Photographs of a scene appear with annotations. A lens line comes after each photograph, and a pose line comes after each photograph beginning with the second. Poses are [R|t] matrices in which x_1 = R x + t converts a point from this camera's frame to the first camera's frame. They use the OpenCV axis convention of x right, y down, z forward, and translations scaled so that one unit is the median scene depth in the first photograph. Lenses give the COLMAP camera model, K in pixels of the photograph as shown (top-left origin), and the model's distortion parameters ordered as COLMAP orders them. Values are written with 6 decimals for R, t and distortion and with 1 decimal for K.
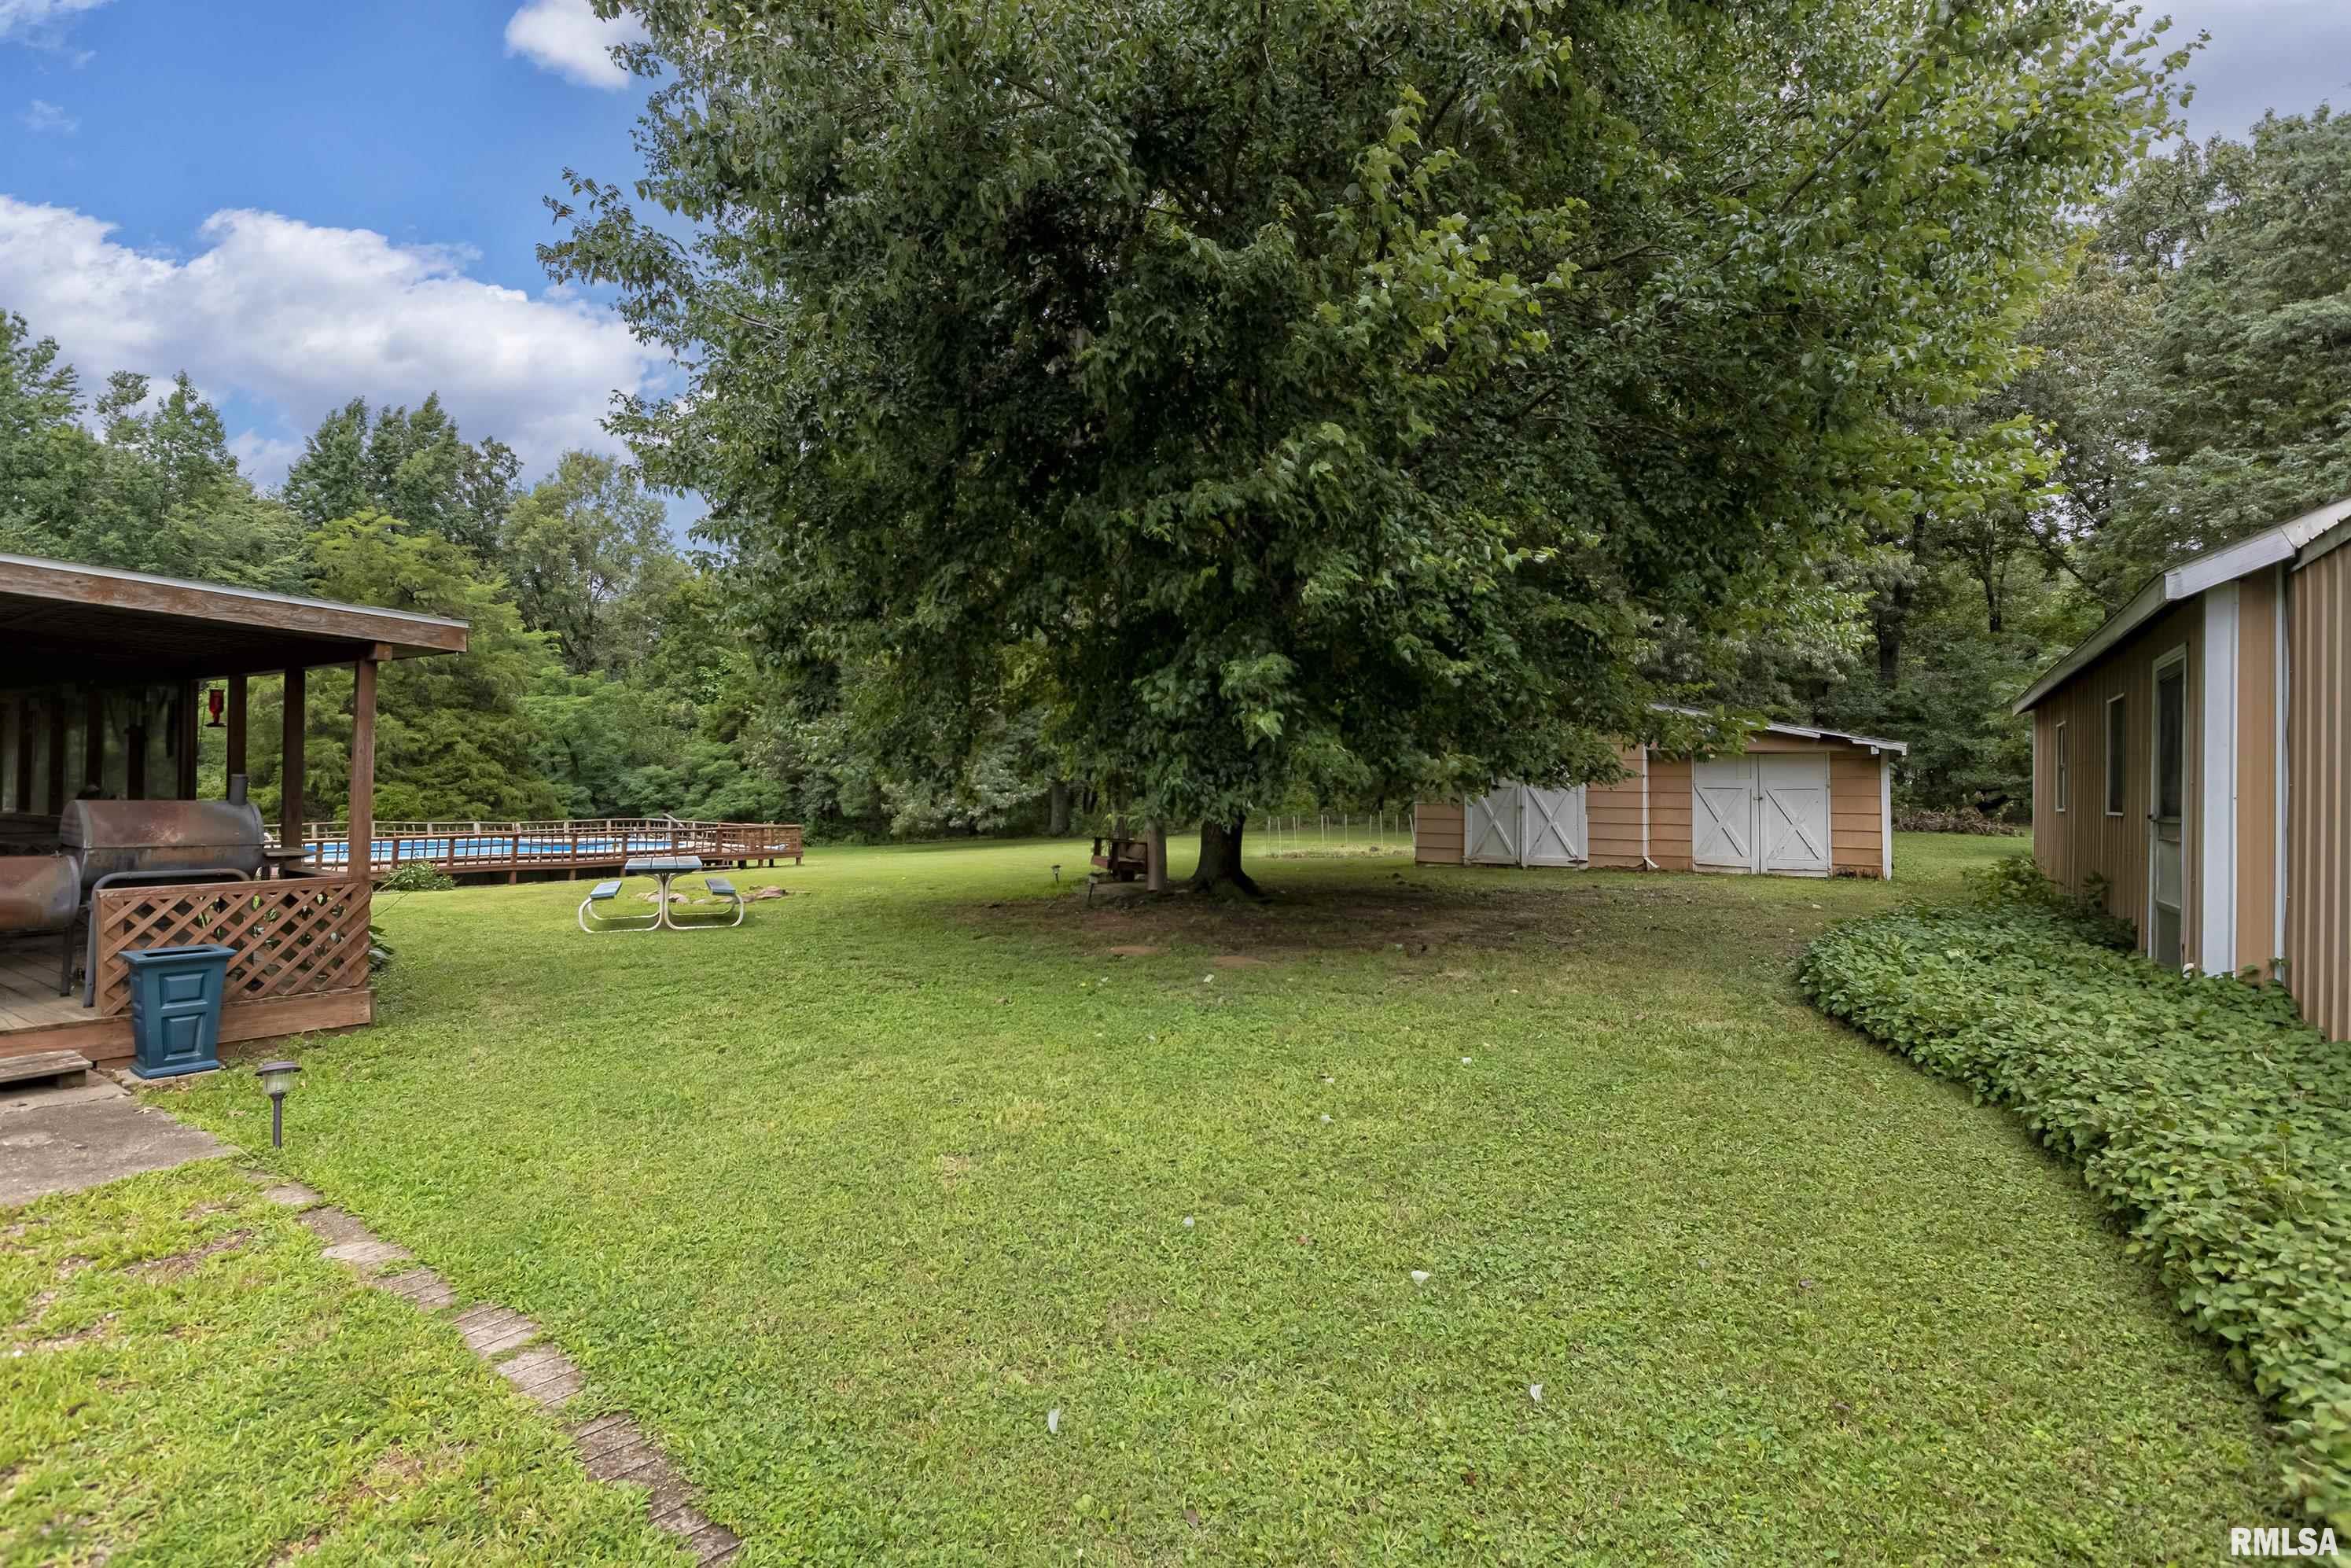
lens RADIAL K [[1042.9, 0, 1171.0], [0, 1042.9, 774.8], [0, 0, 1]] dist [-0.002003, -0.000063]
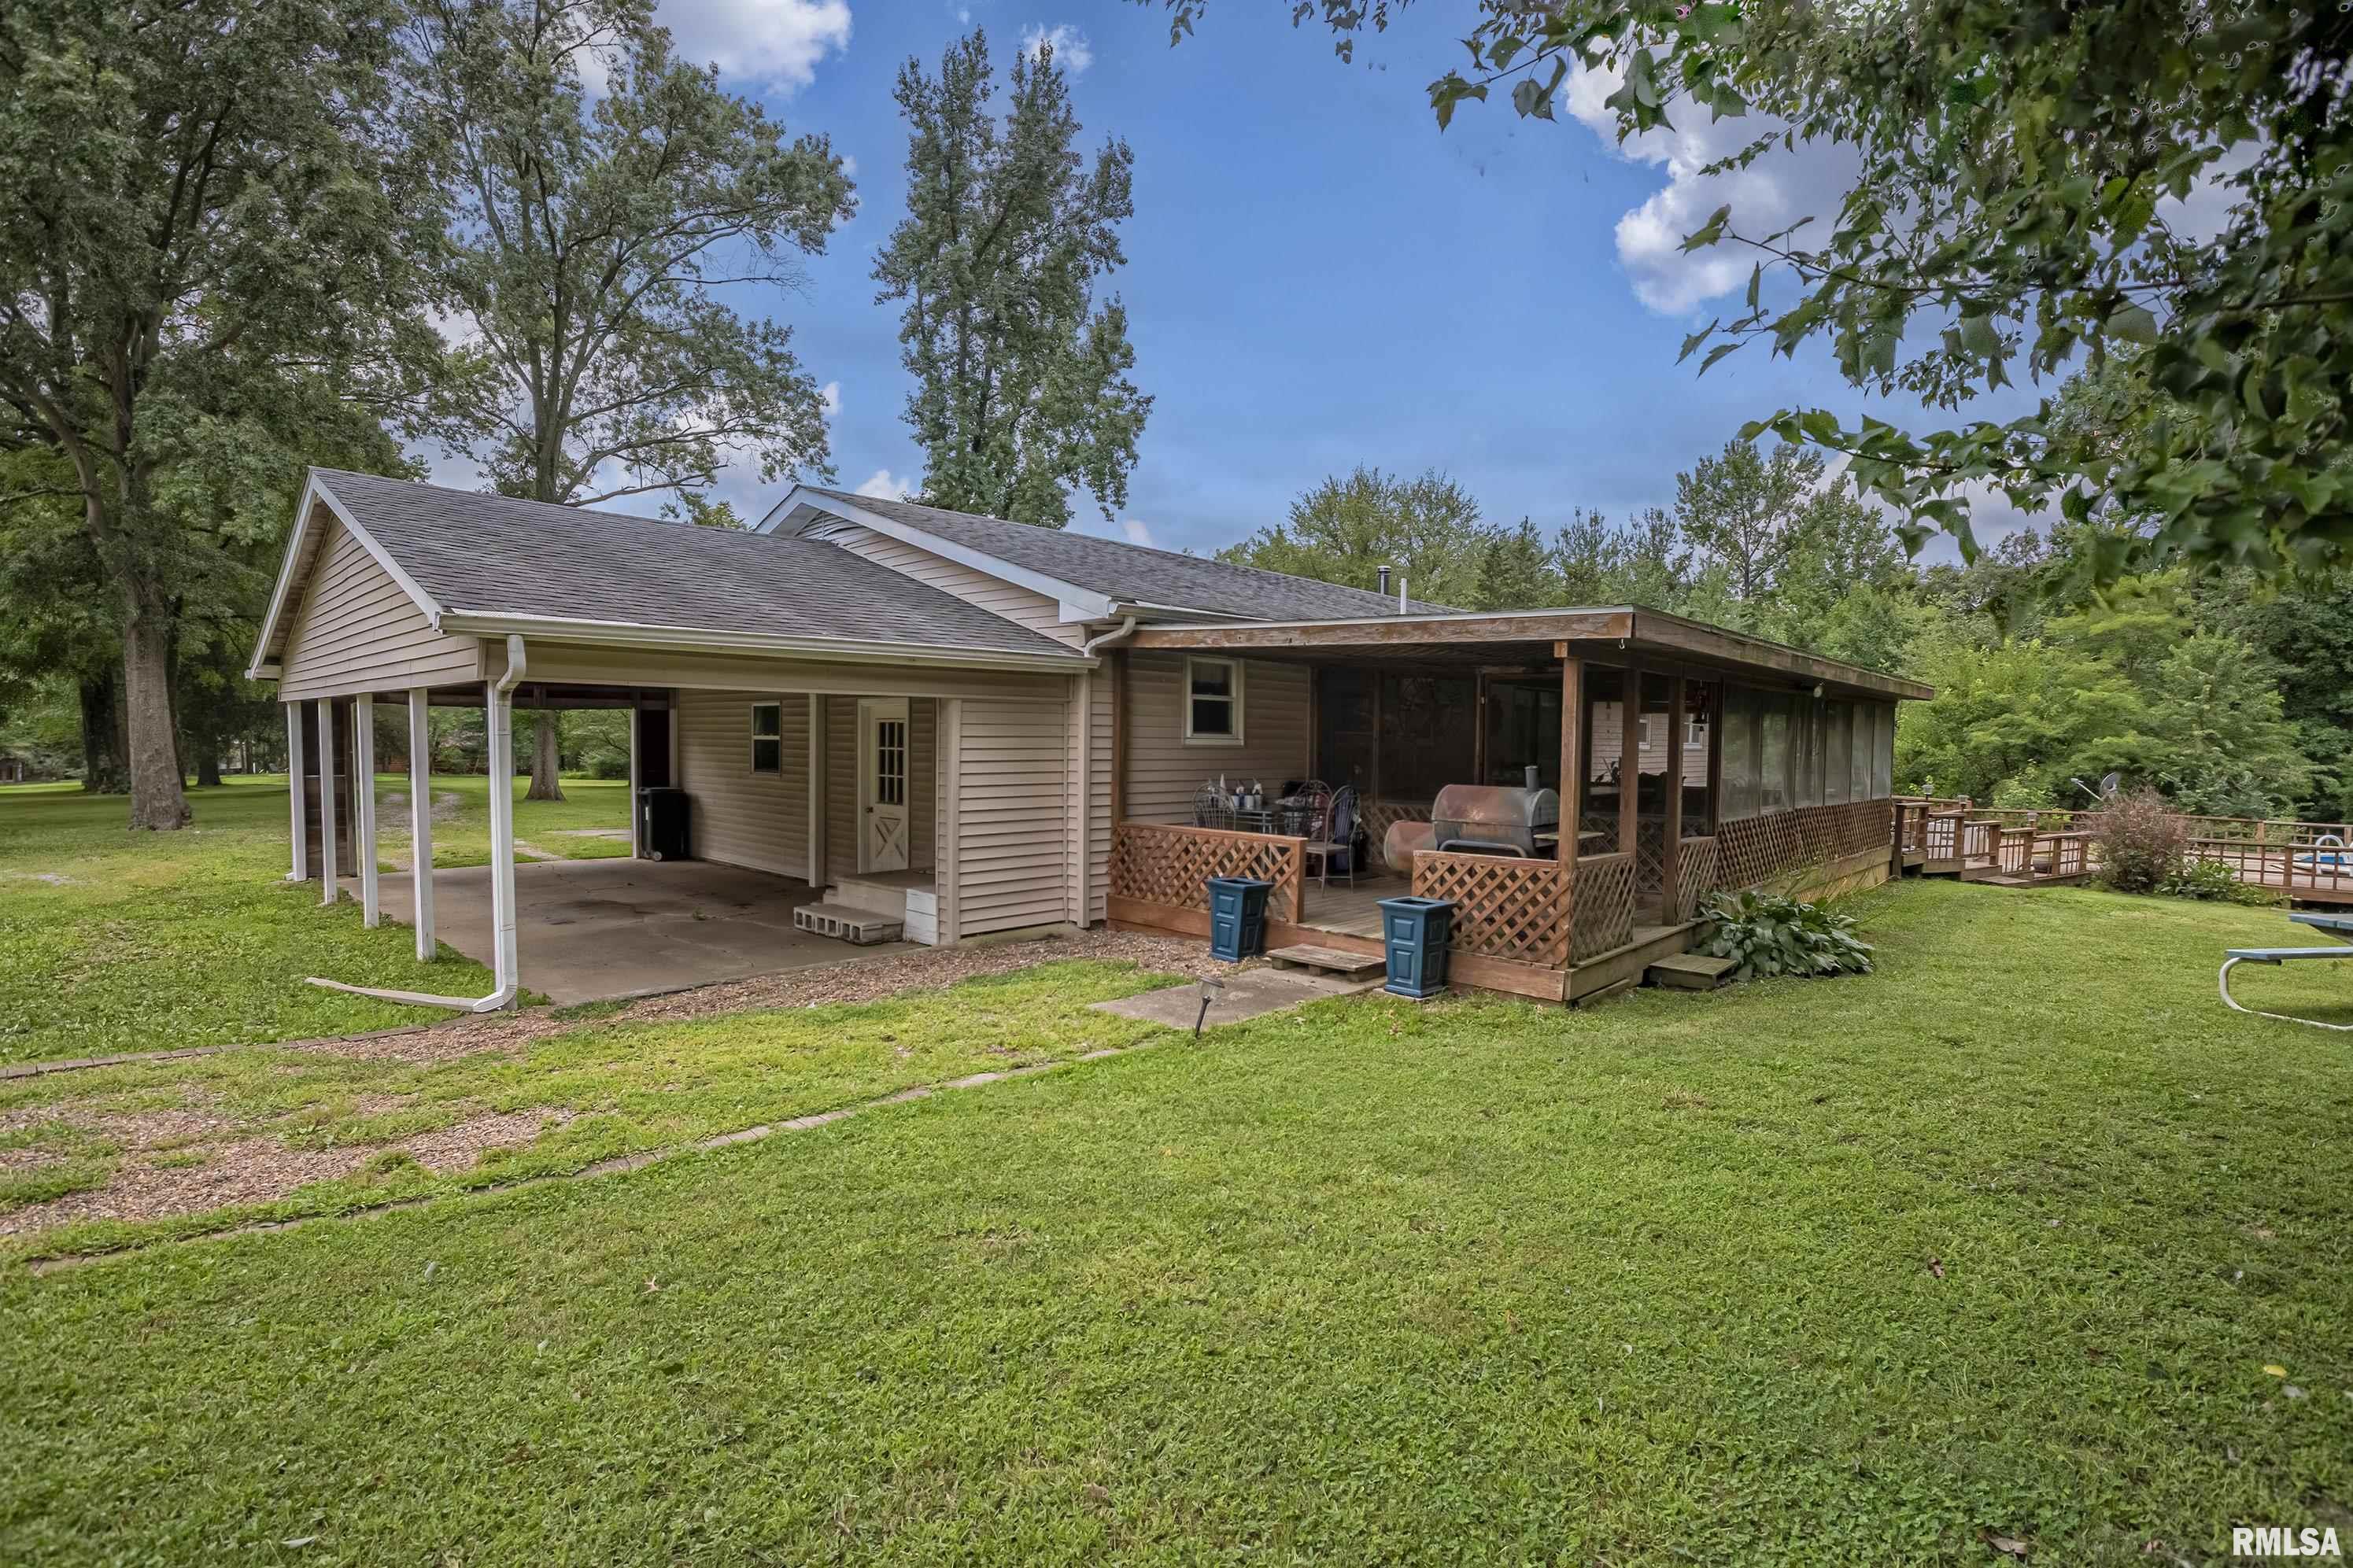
lens RADIAL K [[1069.8, 0, 1170.6], [0, 1069.8, 759.0], [0, 0, 1]] dist [0.001242, 0.000906]
pose [[-0.167511, -0.013580, -0.985777, 0.407972], [0.000491, 0.999904, -0.013858, 0.008842], [0.985870, -0.002806, -0.167489, 0.886366]]
